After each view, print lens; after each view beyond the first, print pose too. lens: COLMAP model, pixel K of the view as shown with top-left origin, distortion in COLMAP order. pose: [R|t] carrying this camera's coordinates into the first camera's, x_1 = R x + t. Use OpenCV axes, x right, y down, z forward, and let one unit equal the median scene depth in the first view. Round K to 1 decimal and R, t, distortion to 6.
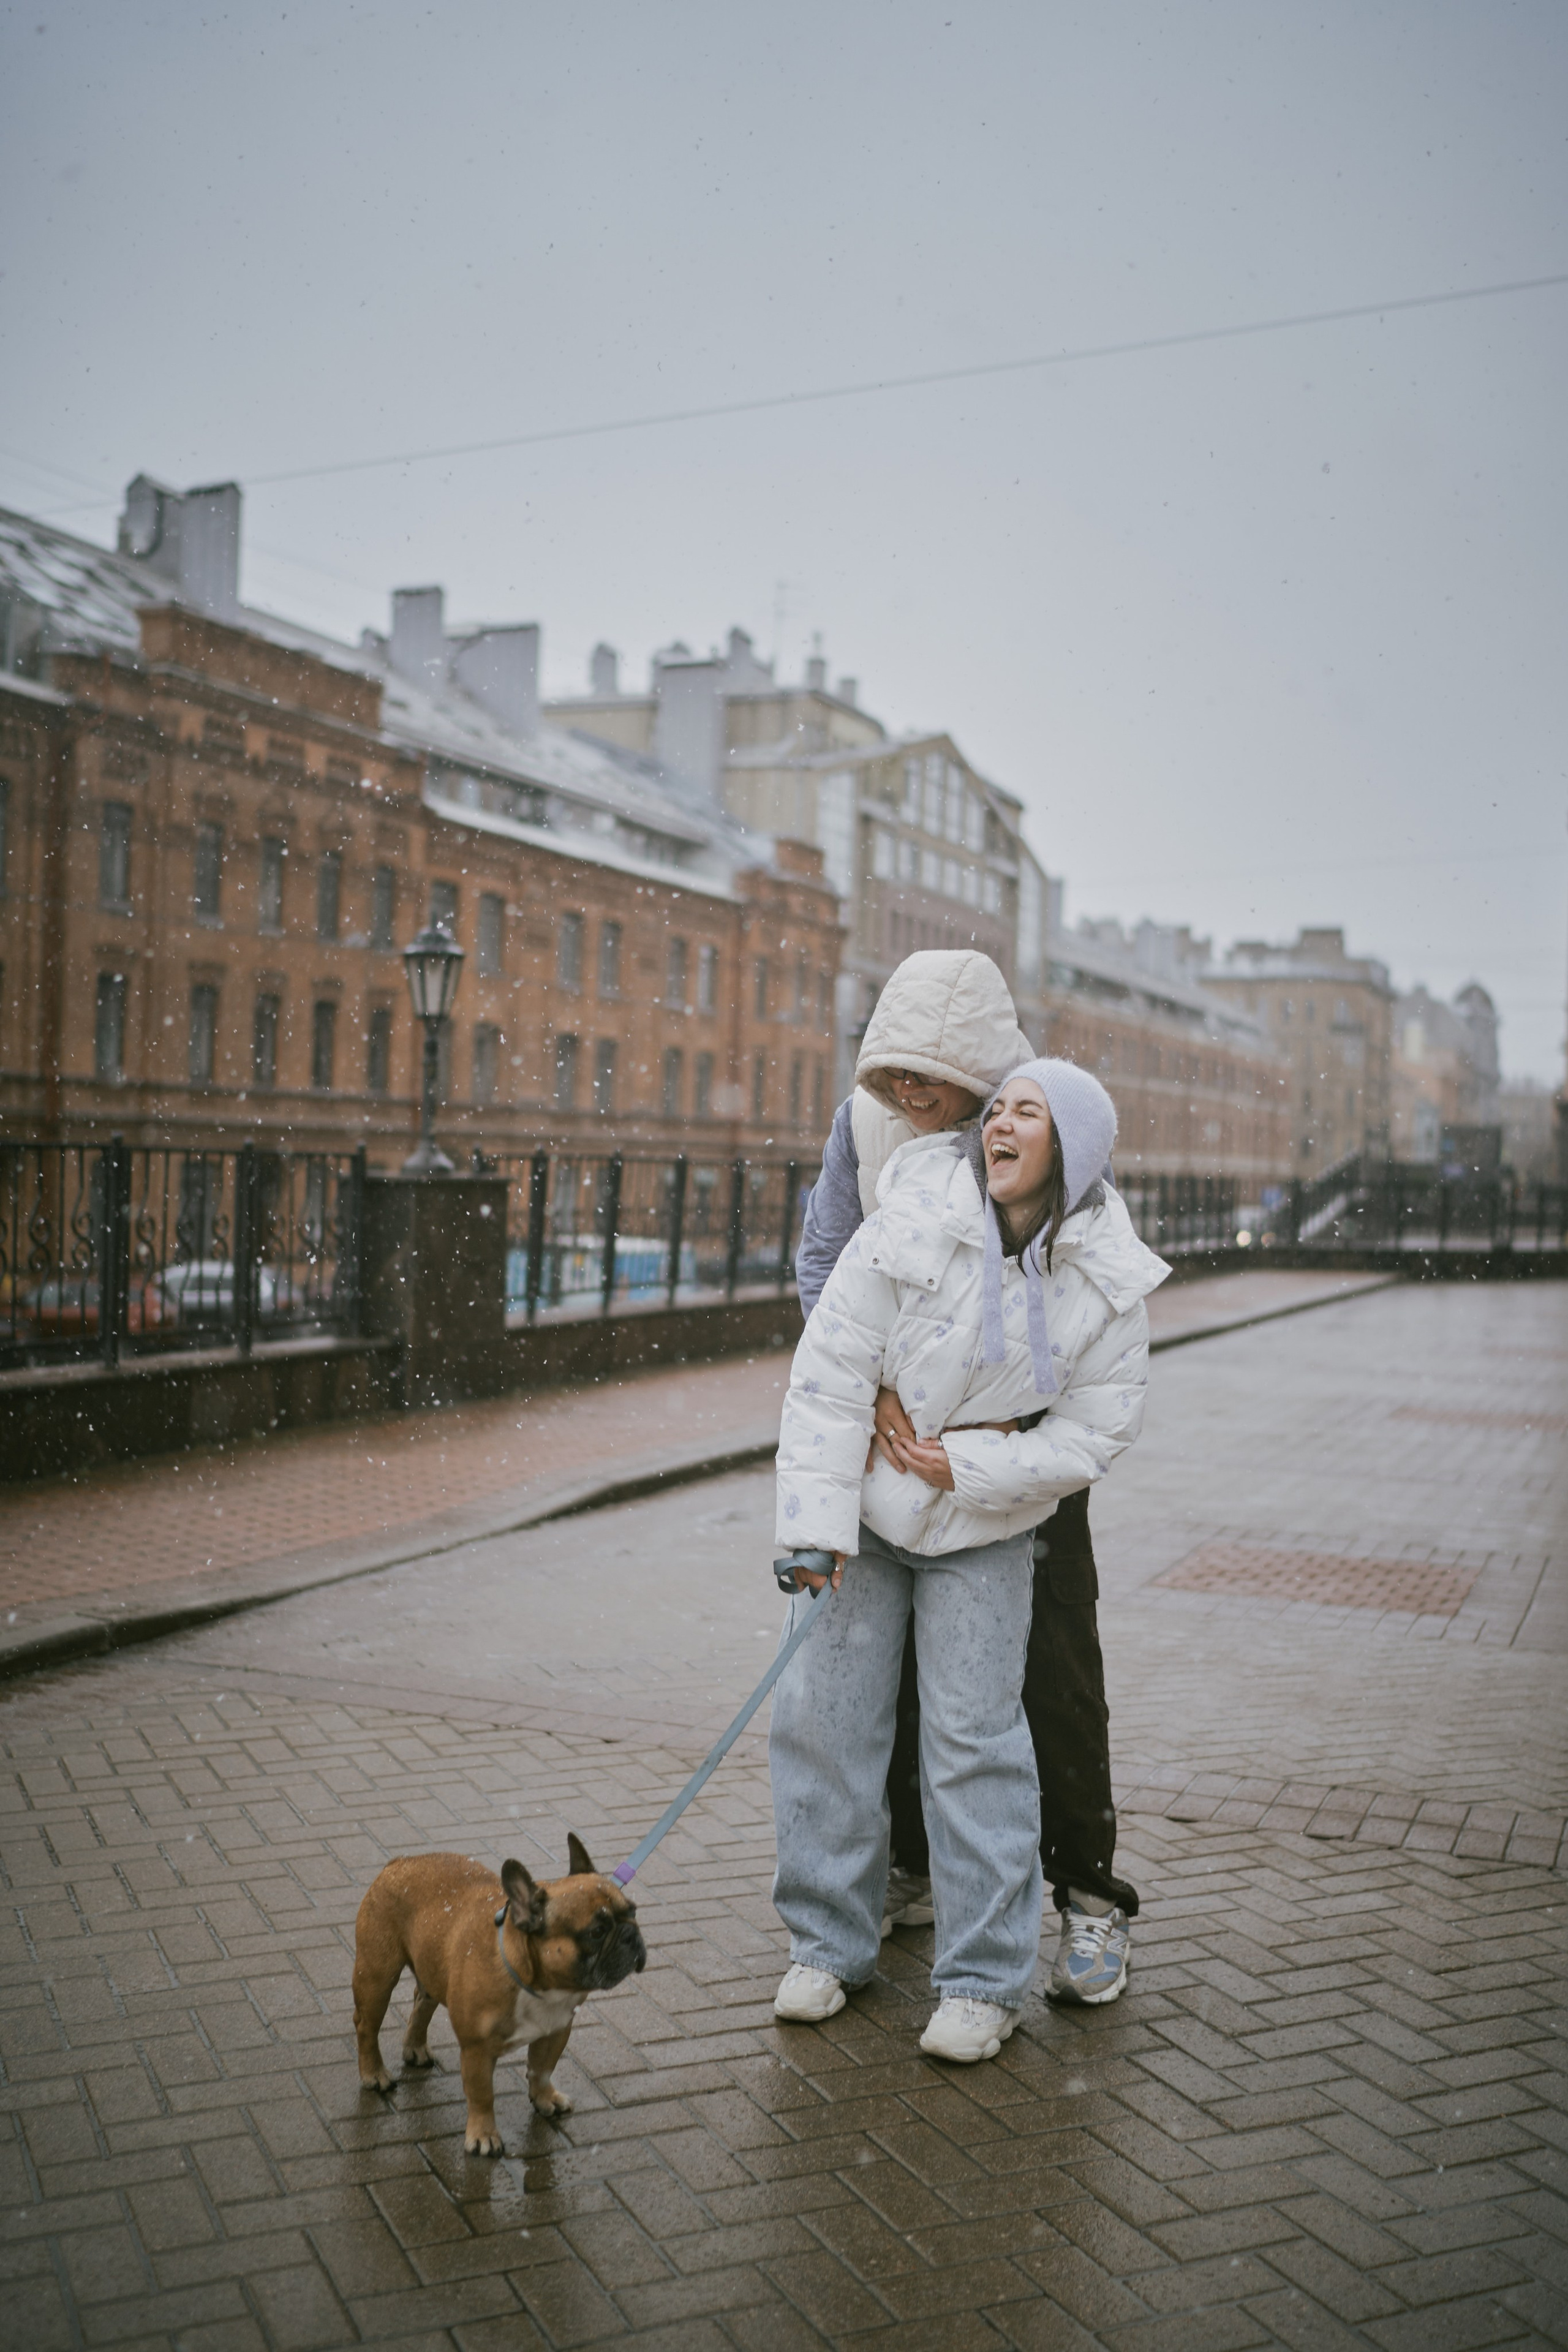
lens RADIAL K [[2376.3, 0, 784.0], [0, 2376.3, 1176.0], [0, 0, 1]] dist [0.023471, 0.000656]
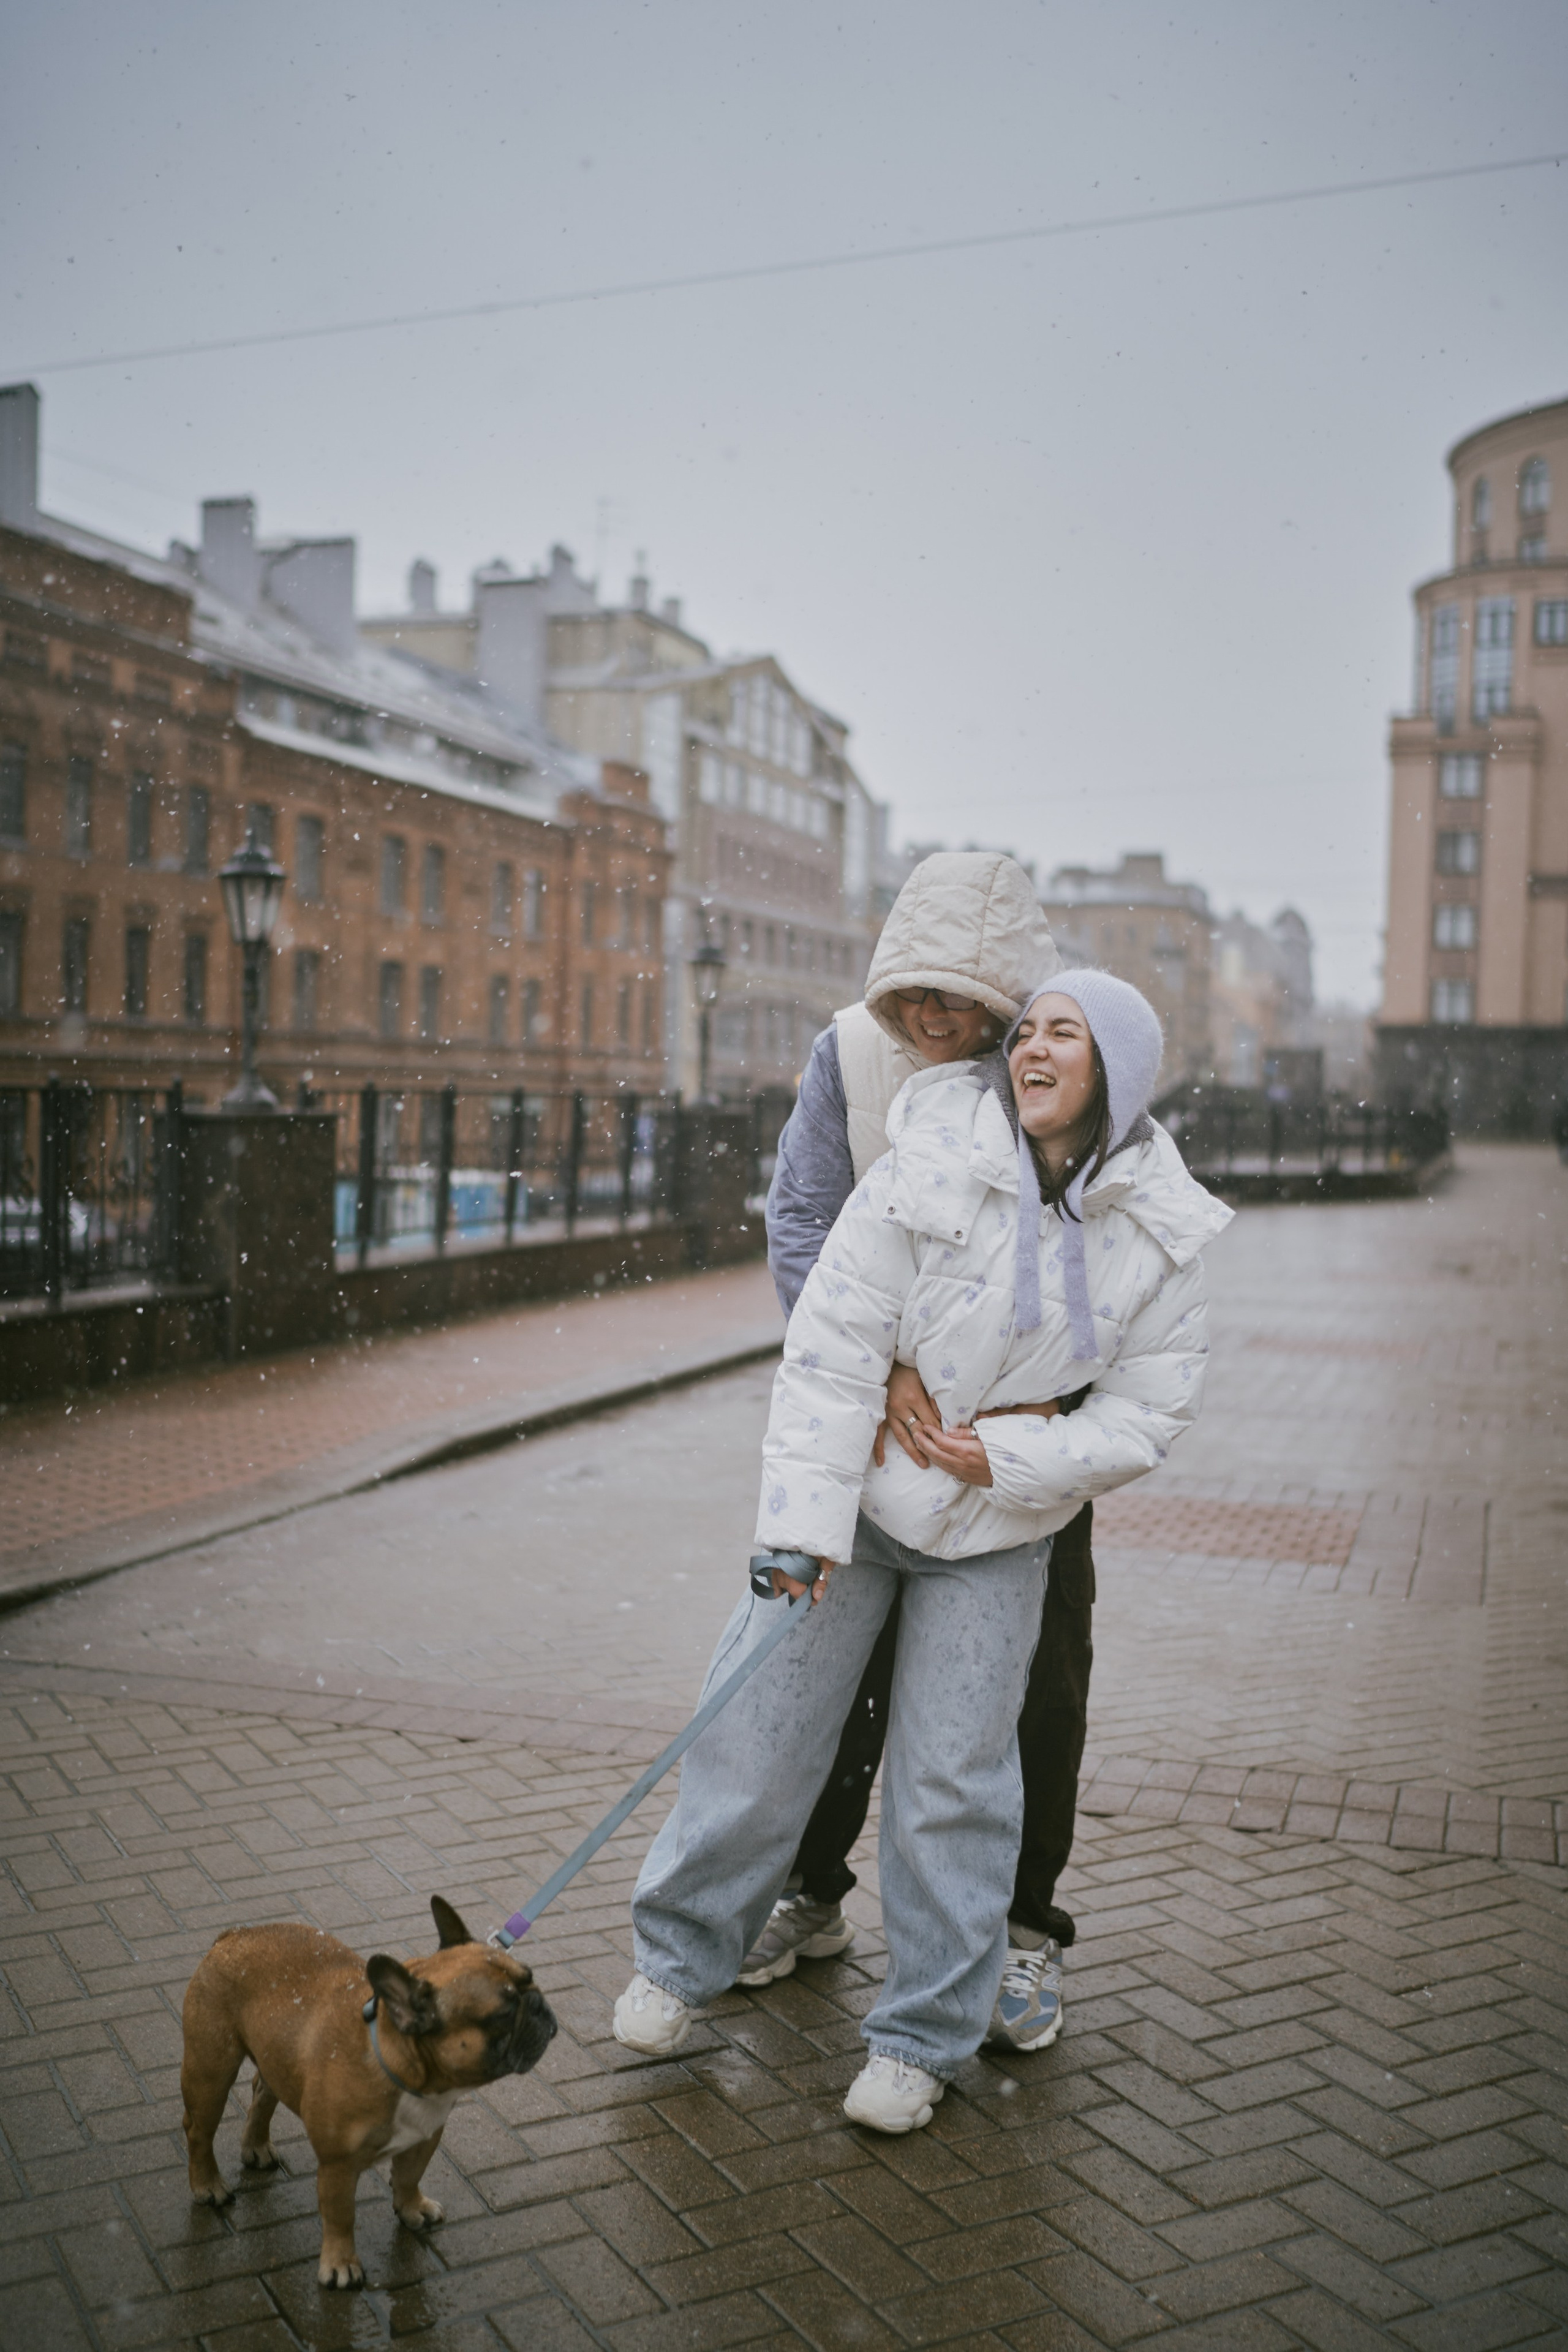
lens RADIAL K [[2376.3, 0, 784.0], [0, 2376.3, 1176.0], [0, 0, 1]] dist [0.023471, 0.000656]
pose [[0.997298, -0.010139, 0.072754, -0.017208], [0.007874, 0.999478, 0.031346, -0.005215], [-0.073034, -0.030688, 0.996857, 0.099857]]
